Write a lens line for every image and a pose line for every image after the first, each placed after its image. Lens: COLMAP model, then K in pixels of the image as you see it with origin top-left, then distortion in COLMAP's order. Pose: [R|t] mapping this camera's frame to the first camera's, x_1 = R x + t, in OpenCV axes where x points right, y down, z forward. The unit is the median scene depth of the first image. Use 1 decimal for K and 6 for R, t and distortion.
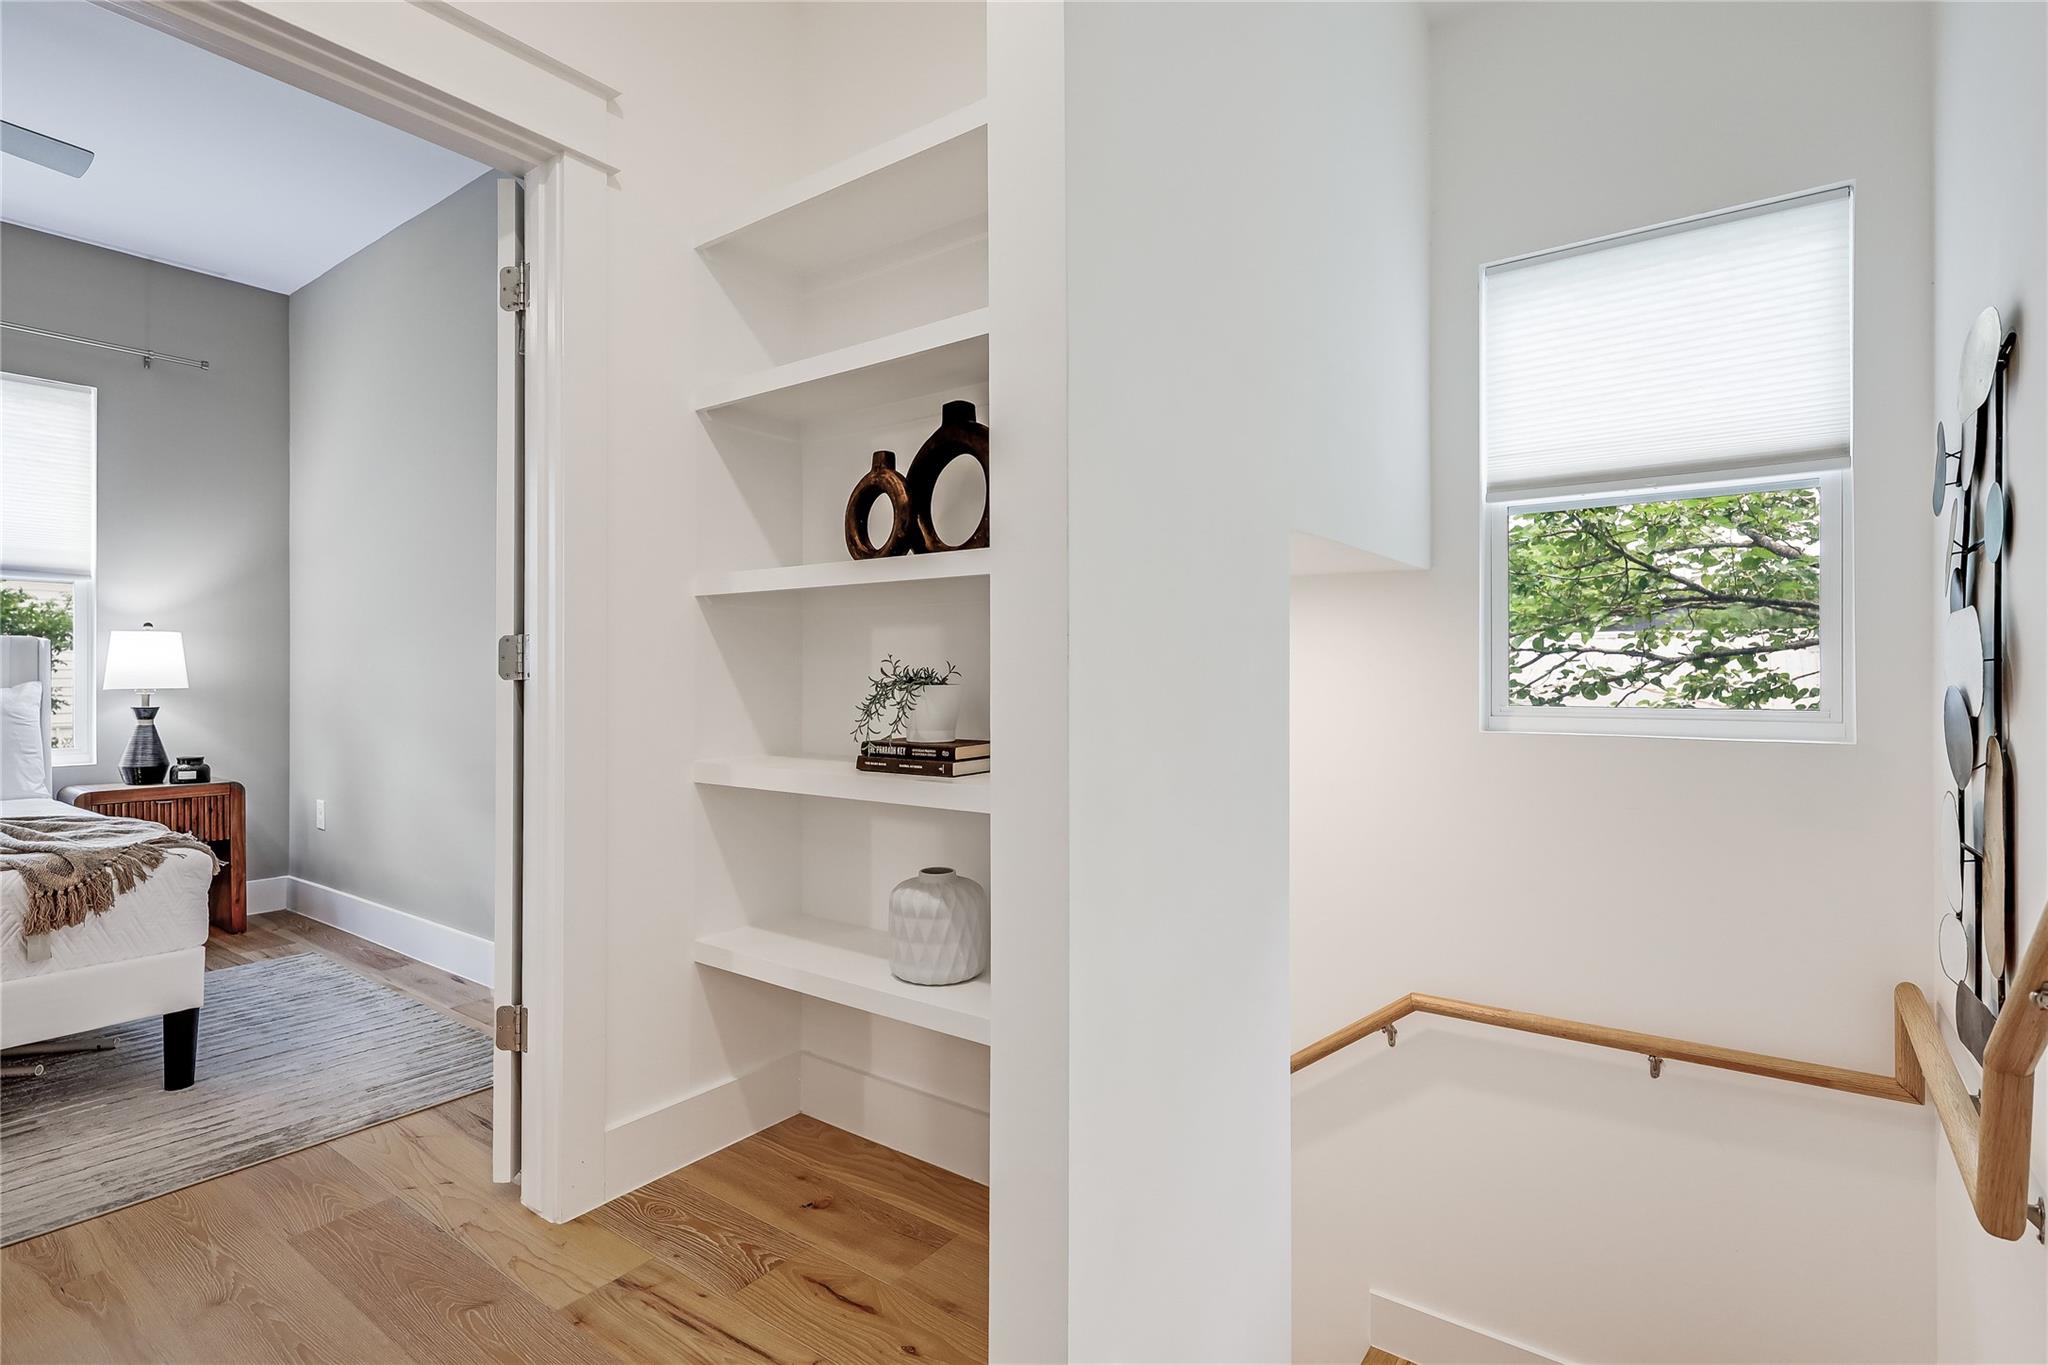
lens RADIAL K [[981.2, 0, 1021.0], [0, 981.2, 667.5], [0, 0, 1]] dist [0.002025, 0.001046]
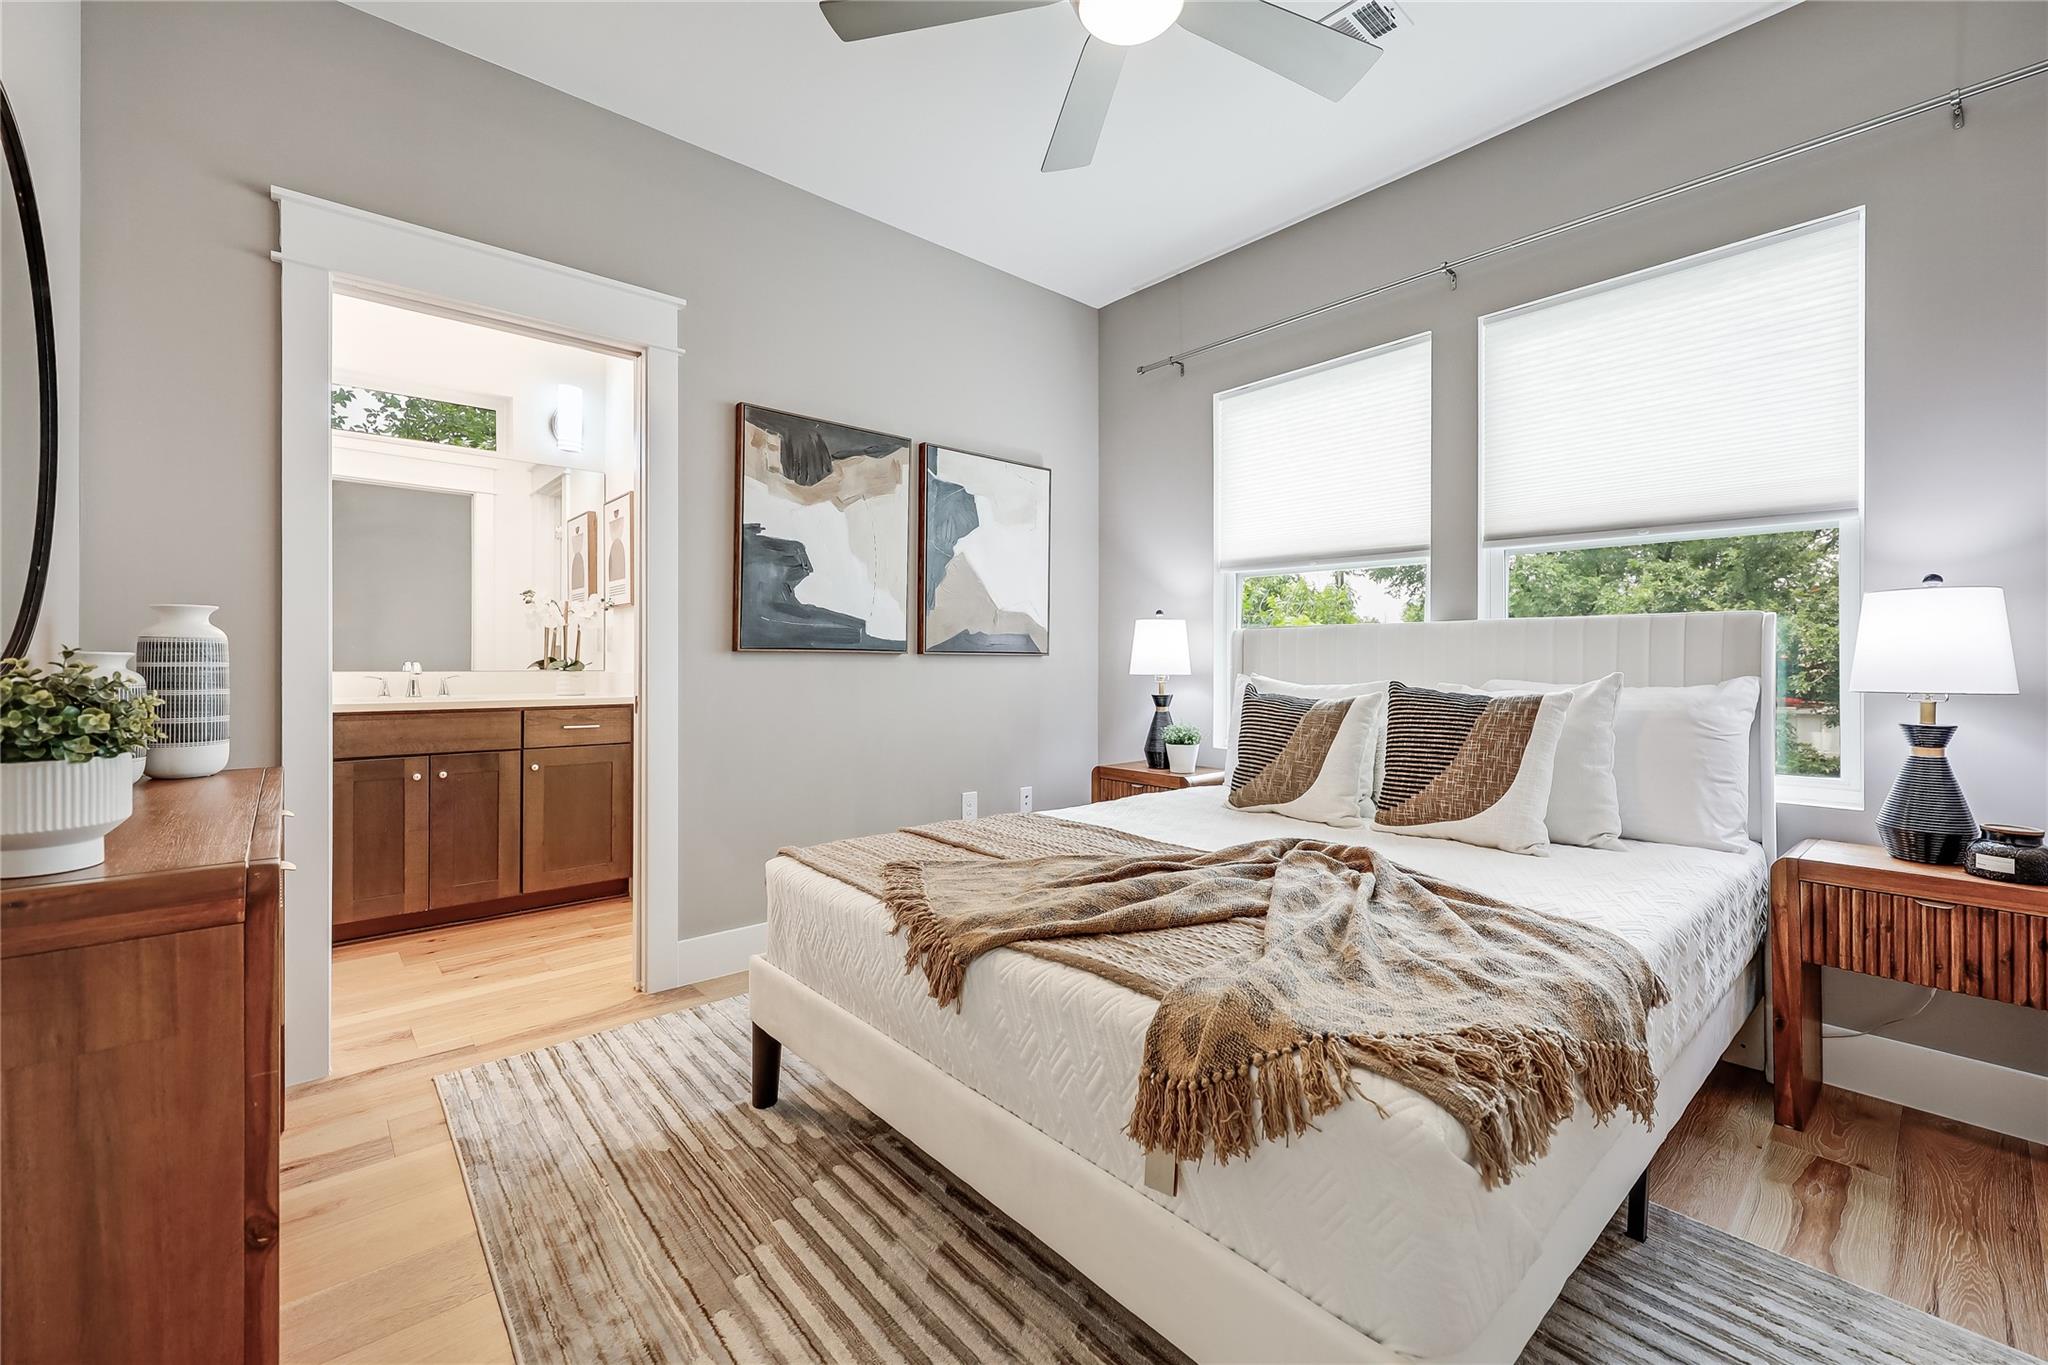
lens RADIAL K [[836.3, 0, 1009.5], [0, 836.3, 656.9], [0, 0, 1]] dist [-0.000316, -0.002237]
pose [[-0.221896, -0.006895, -0.975046, -0.312036], [-0.003323, 0.999975, -0.006315, 0.006315], [0.975065, 0.001839, -0.221914, 0.596332]]
